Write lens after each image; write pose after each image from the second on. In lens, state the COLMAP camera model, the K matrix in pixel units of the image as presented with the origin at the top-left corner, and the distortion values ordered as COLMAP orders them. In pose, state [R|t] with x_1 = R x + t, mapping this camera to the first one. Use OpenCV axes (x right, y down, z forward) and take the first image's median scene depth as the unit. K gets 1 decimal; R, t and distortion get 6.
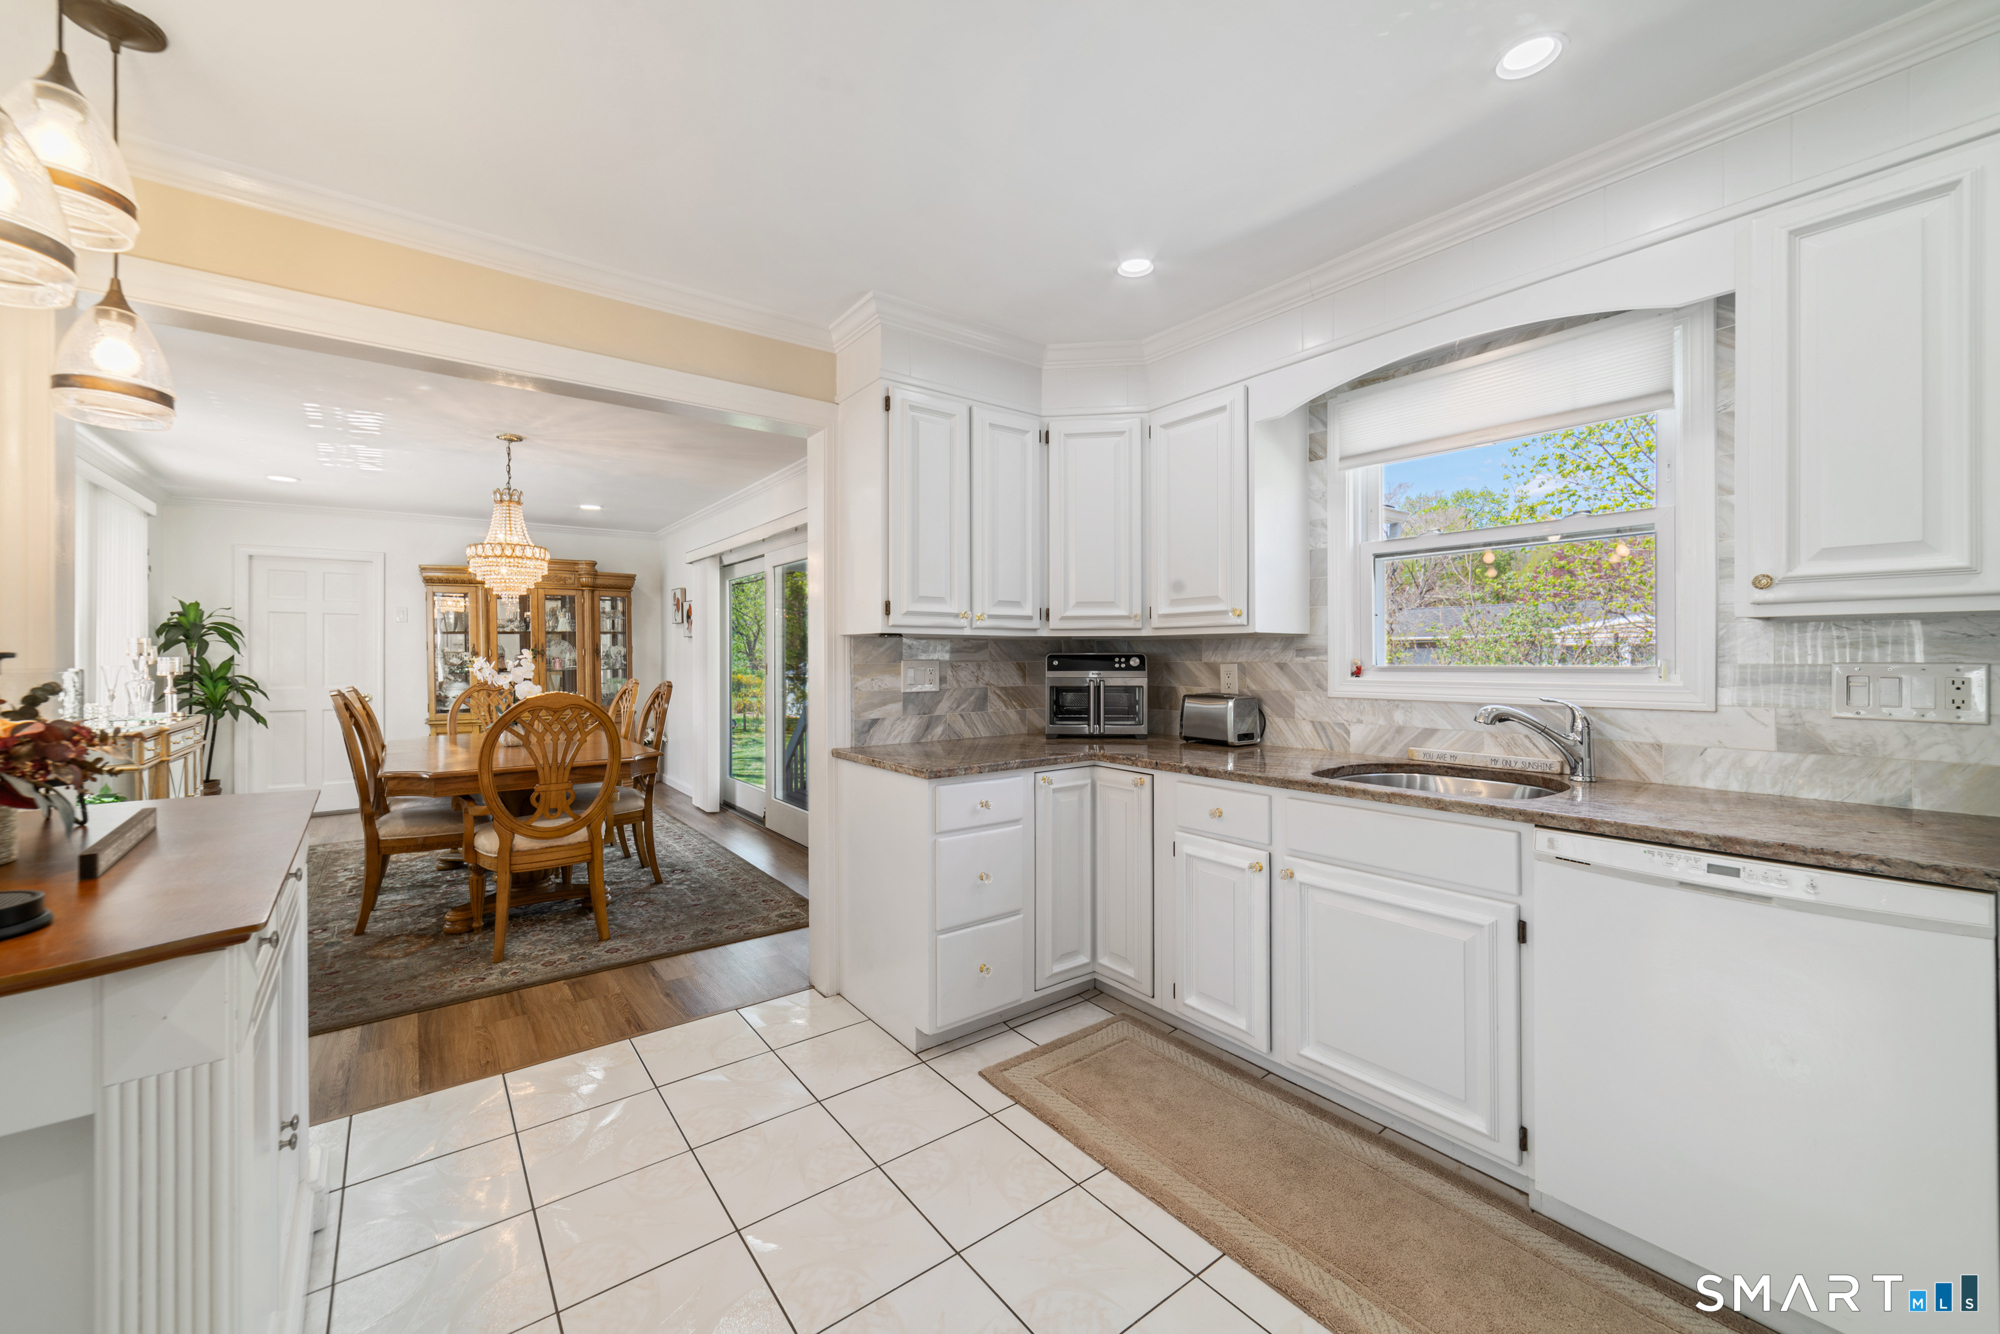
lens RADIAL K [[781.9, 0, 998.1], [0, 781.9, 658.3], [0, 0, 1]] dist [-0.000277, 0.000258]
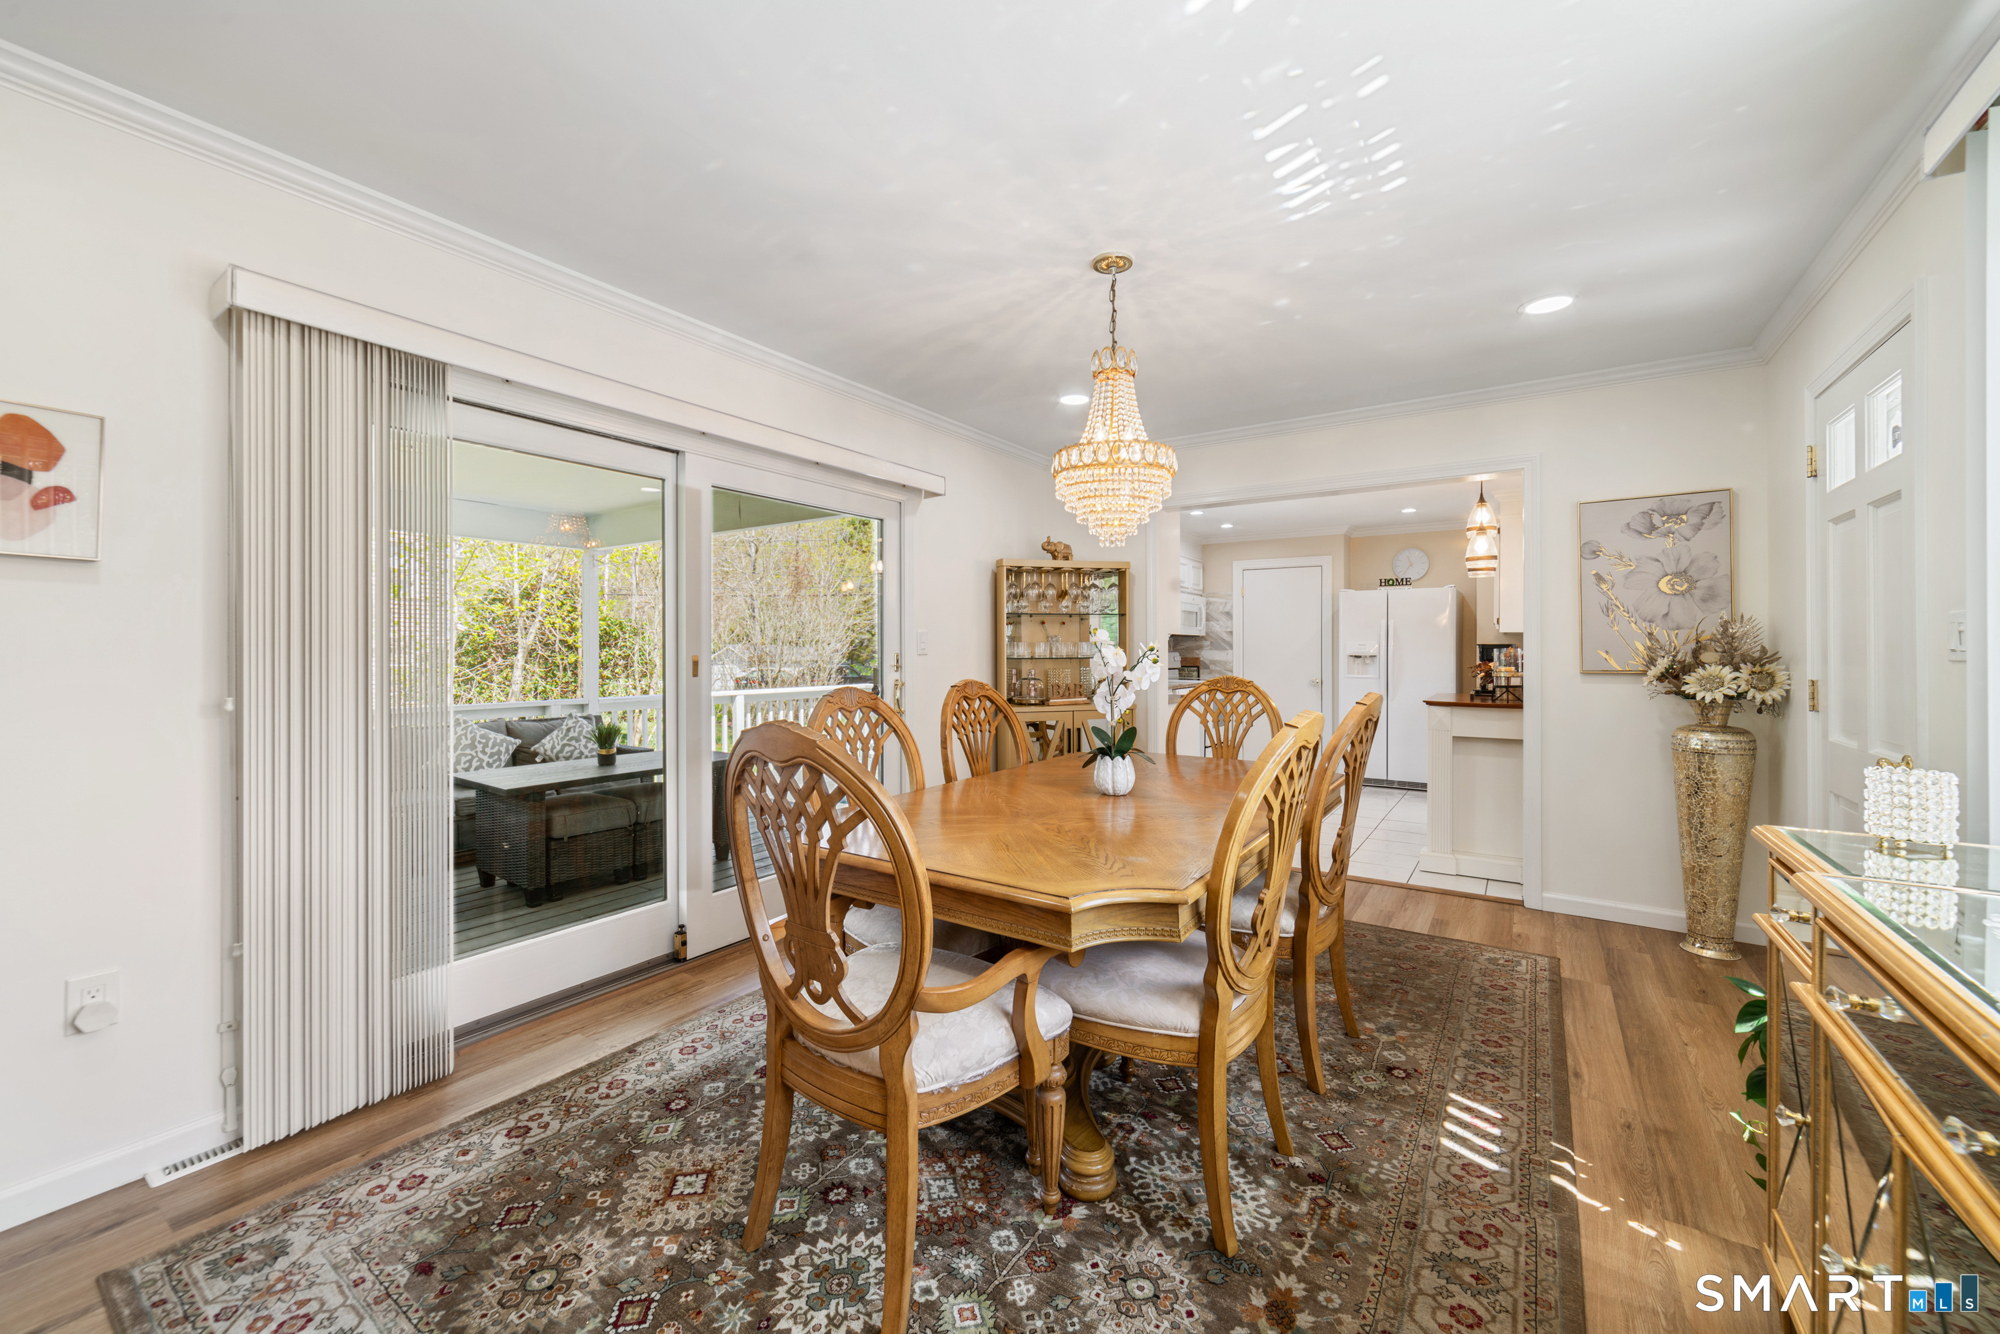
lens RADIAL K [[782.3, 0, 1000.4], [0, 782.3, 648.1], [0, 0, 1]] dist [0.000736, 0.000446]
pose [[-0.325386, 0.006503, 0.945559, -1.546895], [0.004039, 0.999977, -0.005487, 0.008090], [-0.945572, 0.002034, -0.325405, 1.714660]]
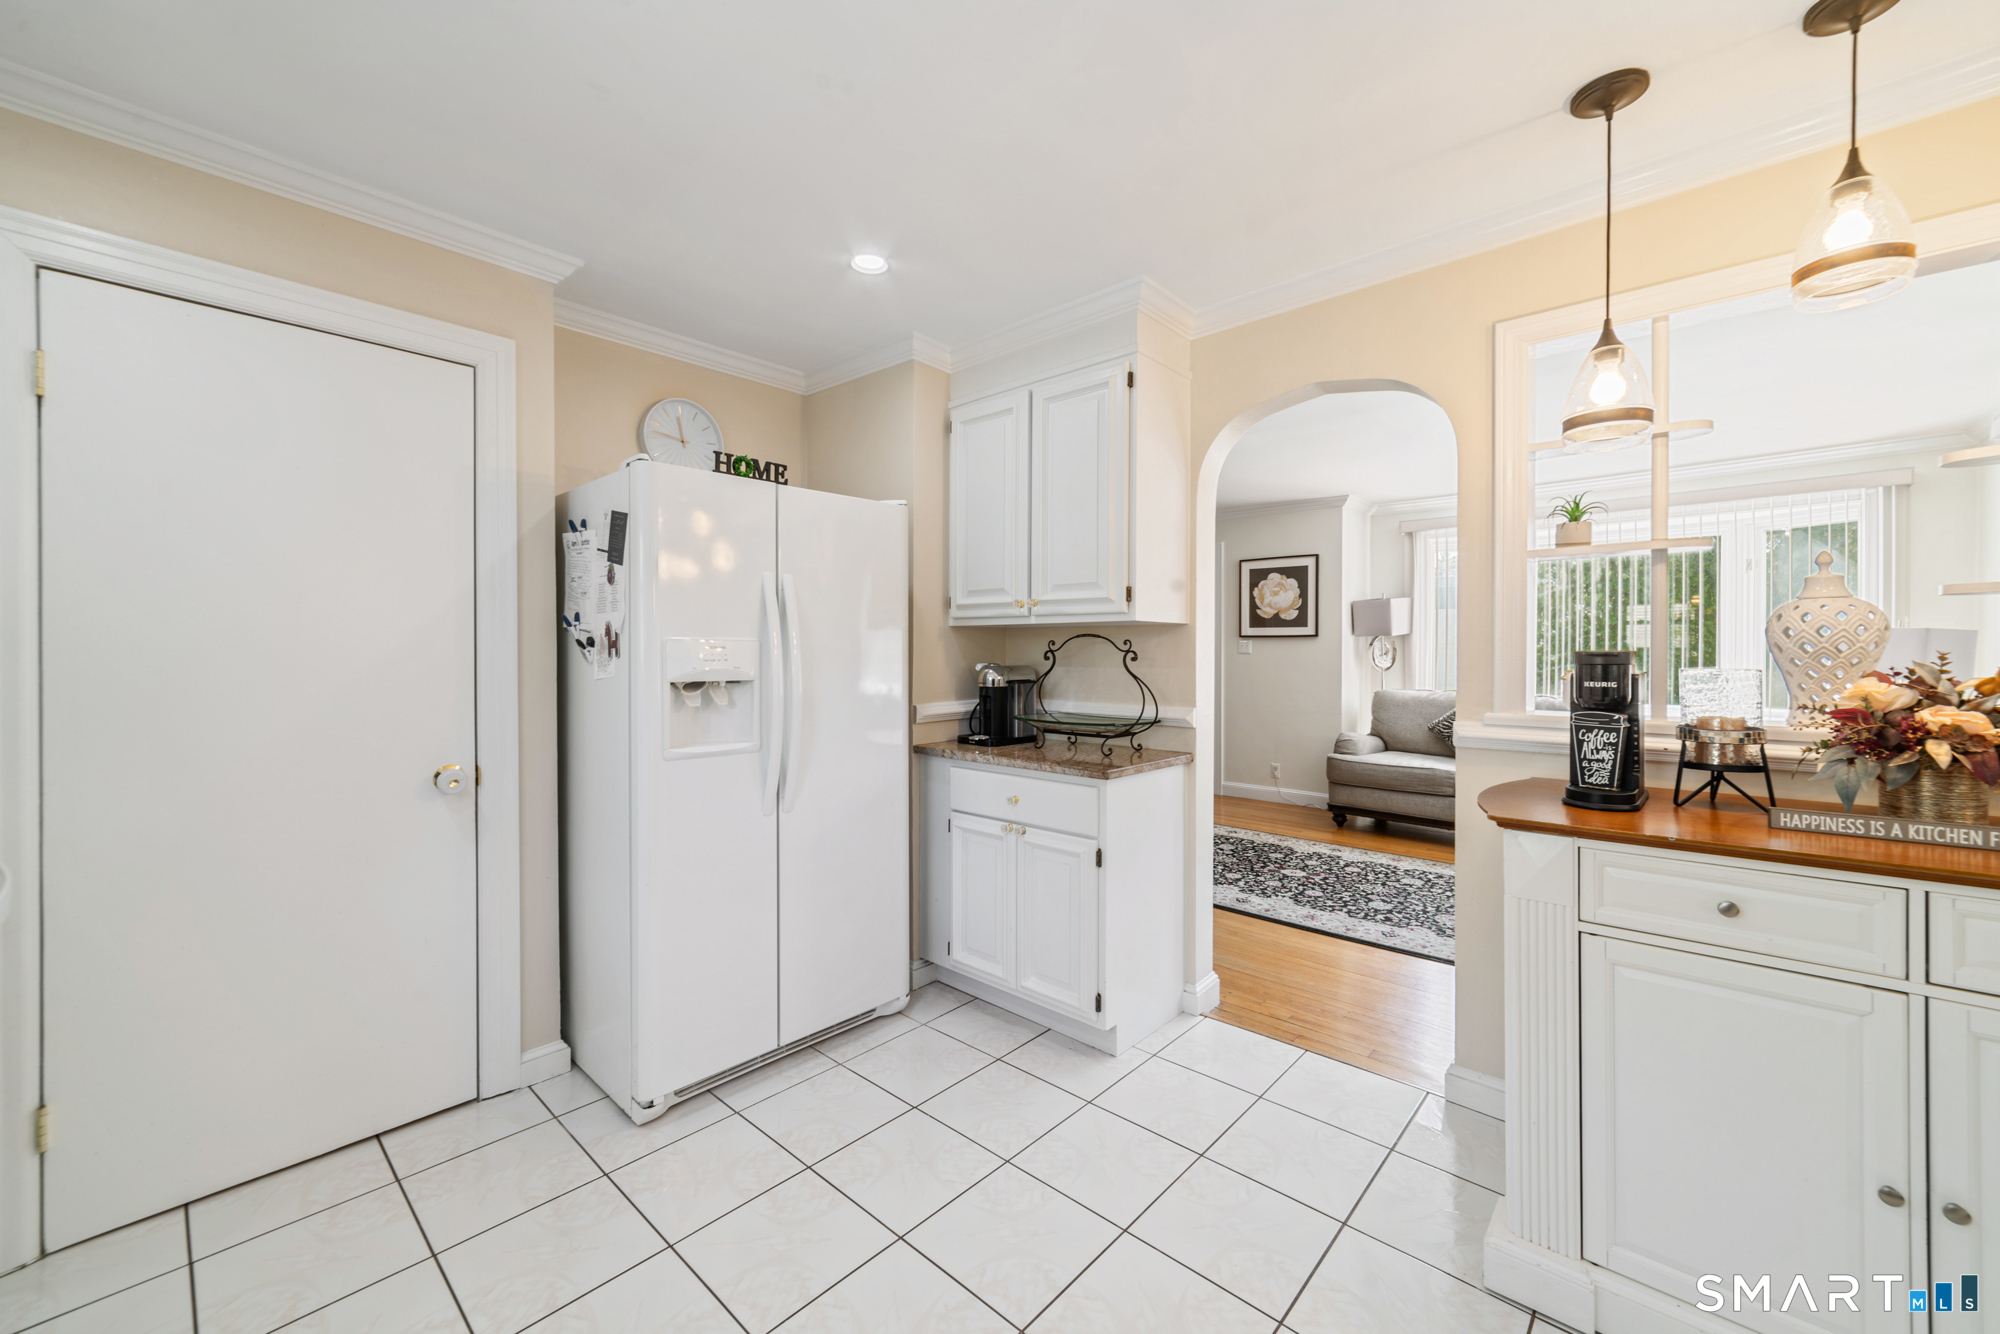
lens RADIAL K [[781.9, 0, 998.1], [0, 781.9, 658.3], [0, 0, 1]] dist [-0.000277, 0.000258]
pose [[-0.984348, 0.005834, -0.176138, 0.111928], [0.003729, 0.999918, 0.012278, -0.006111], [0.176195, 0.011429, -0.984289, 0.730000]]
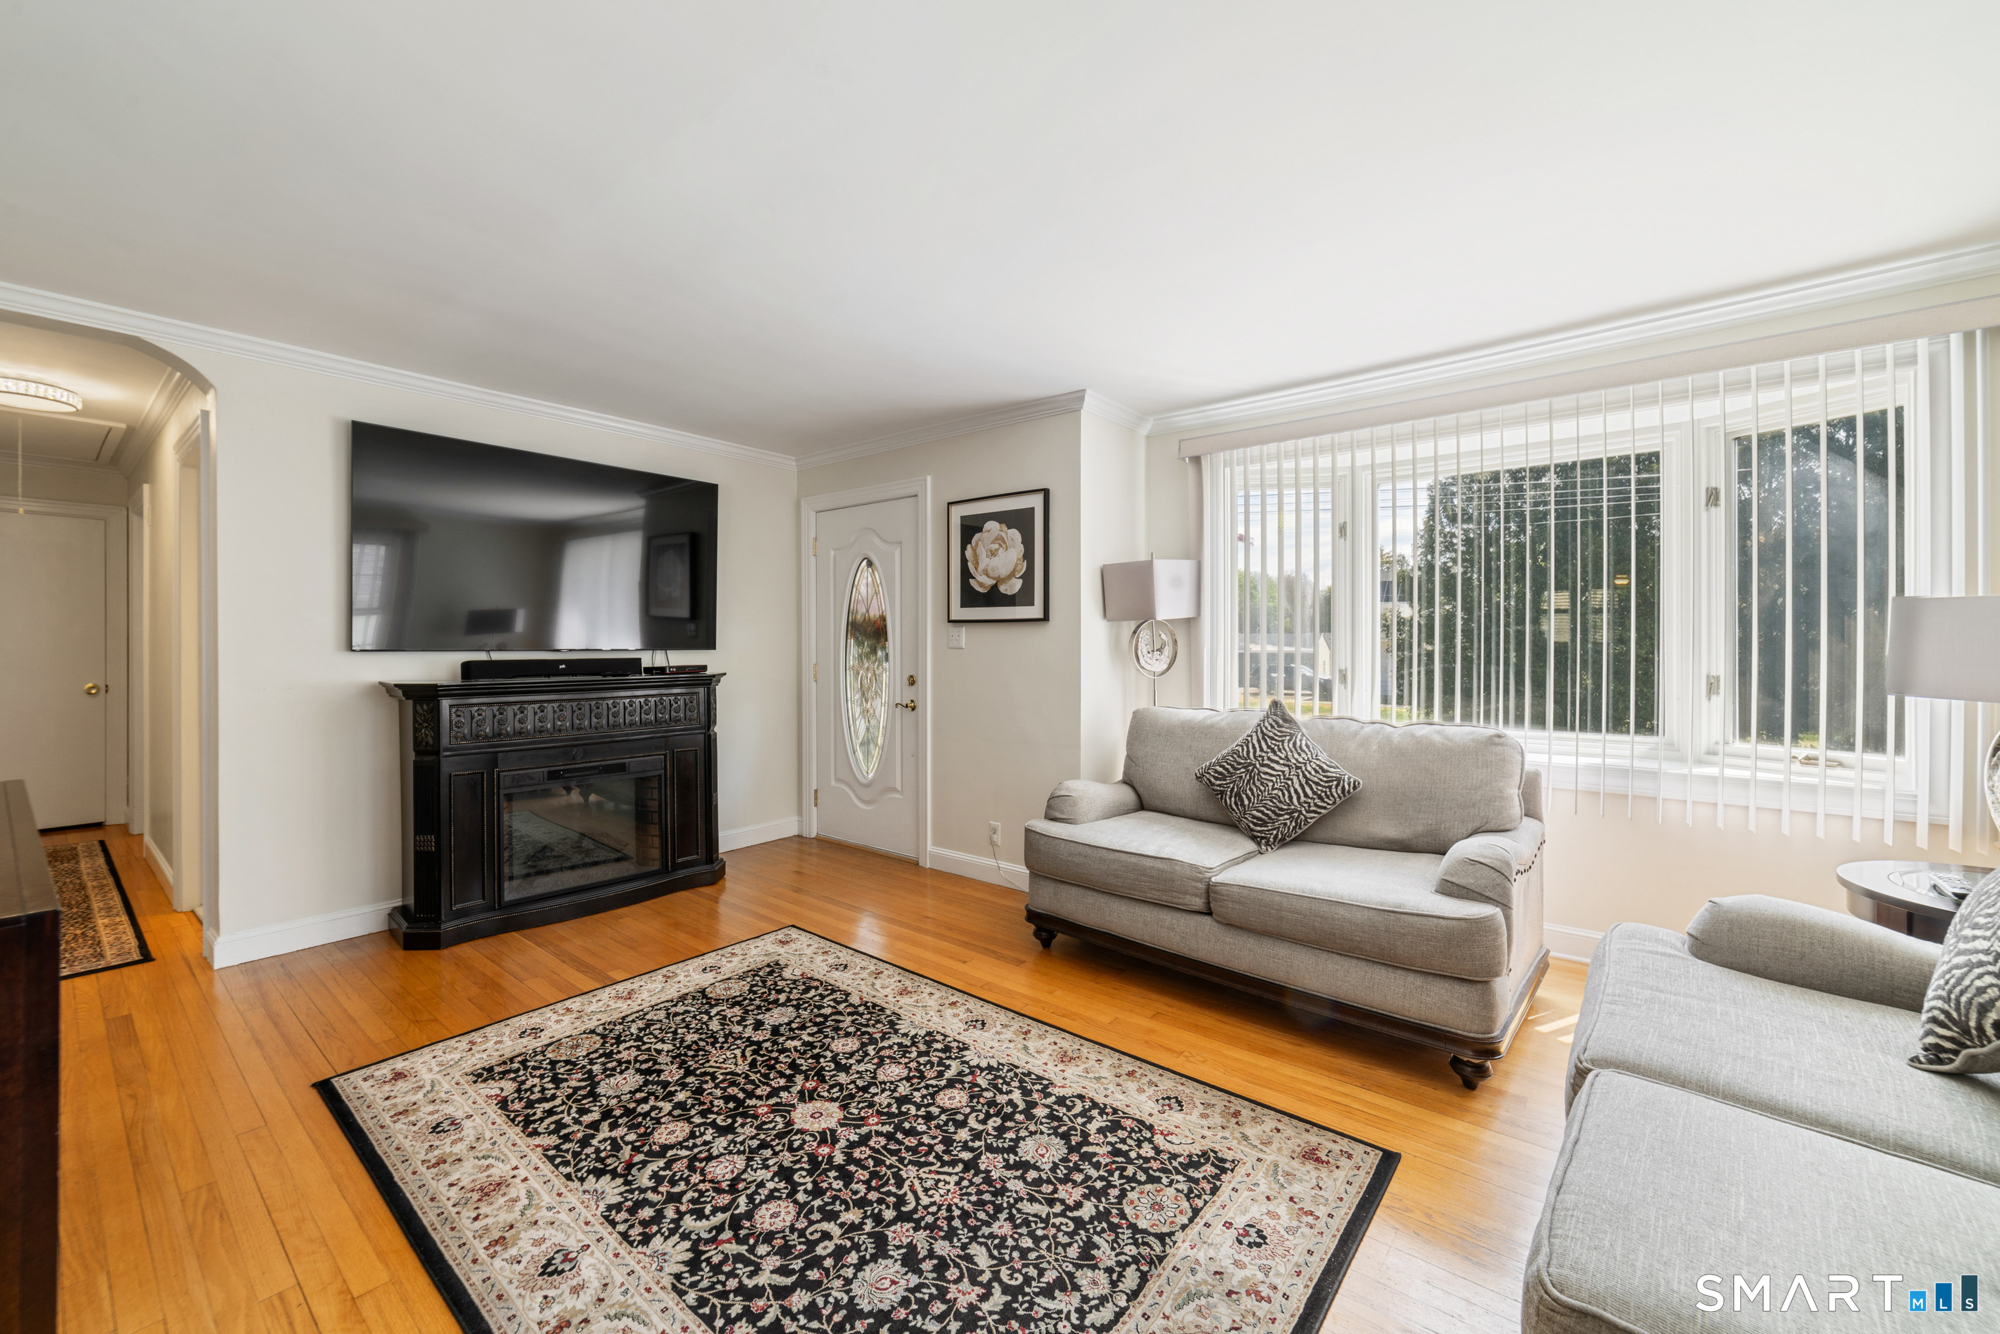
lens RADIAL K [[790.5, 0, 992.4], [0, 790.5, 645.2], [0, 0, 1]] dist [-0.000606, 0.000476]
pose [[-0.972298, 0.000044, -0.233744, -0.652236], [0.000186, 1.000000, -0.000583, 0.004682], [0.233744, -0.000611, -0.972298, 0.117690]]
